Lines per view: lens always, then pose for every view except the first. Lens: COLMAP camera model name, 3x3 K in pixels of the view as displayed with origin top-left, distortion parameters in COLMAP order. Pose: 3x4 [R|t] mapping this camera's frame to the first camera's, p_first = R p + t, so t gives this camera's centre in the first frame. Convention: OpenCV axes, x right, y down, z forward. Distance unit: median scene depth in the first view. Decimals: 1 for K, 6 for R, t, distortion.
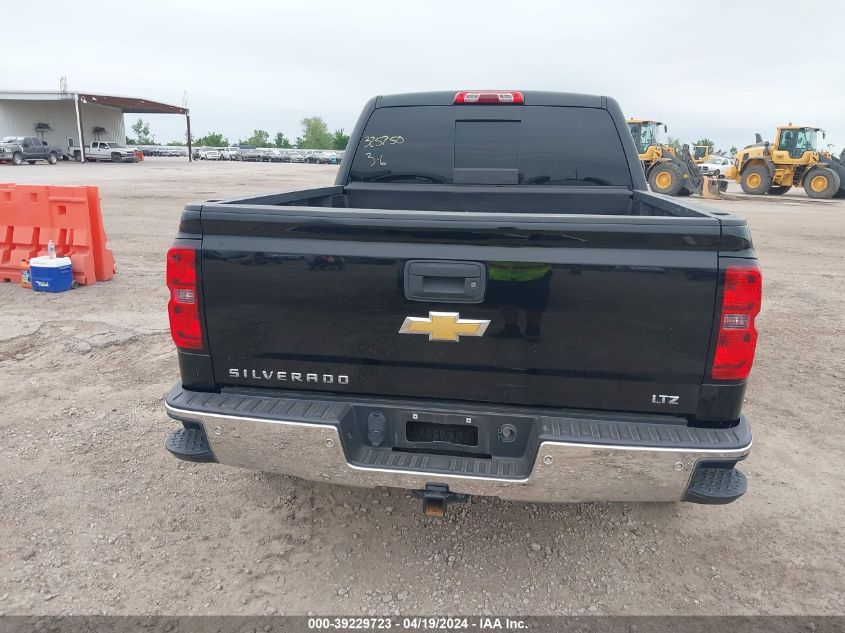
lens RADIAL K [[687.1, 0, 422.6], [0, 687.1, 324.5], [0, 0, 1]] dist [0.054405, -0.027171]
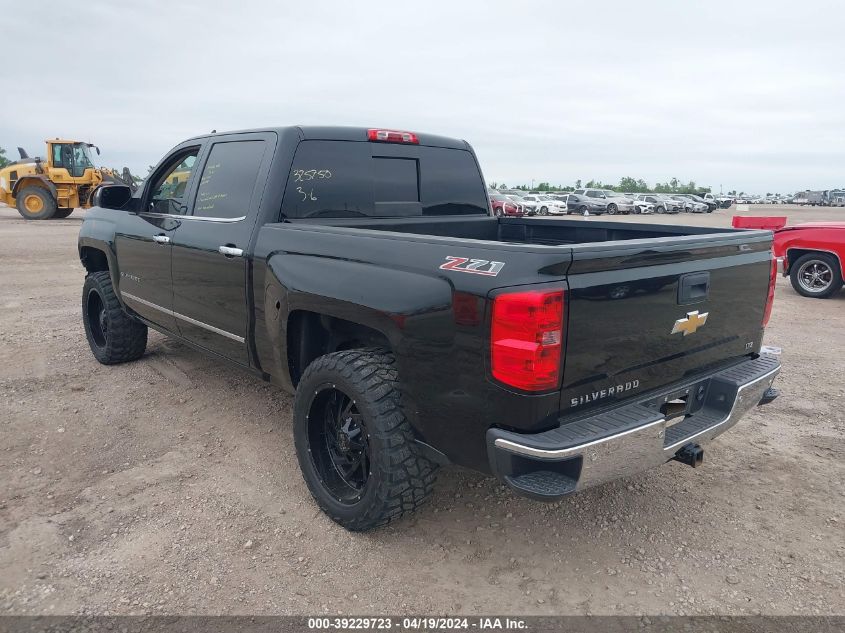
lens RADIAL K [[687.1, 0, 420.2], [0, 687.1, 325.4], [0, 0, 1]] dist [0.054405, -0.027171]
pose [[0.647152, -0.159121, 0.745570, -1.006052], [0.179942, 0.982225, 0.053439, -0.122017], [-0.740820, 0.099576, 0.664281, 0.389087]]
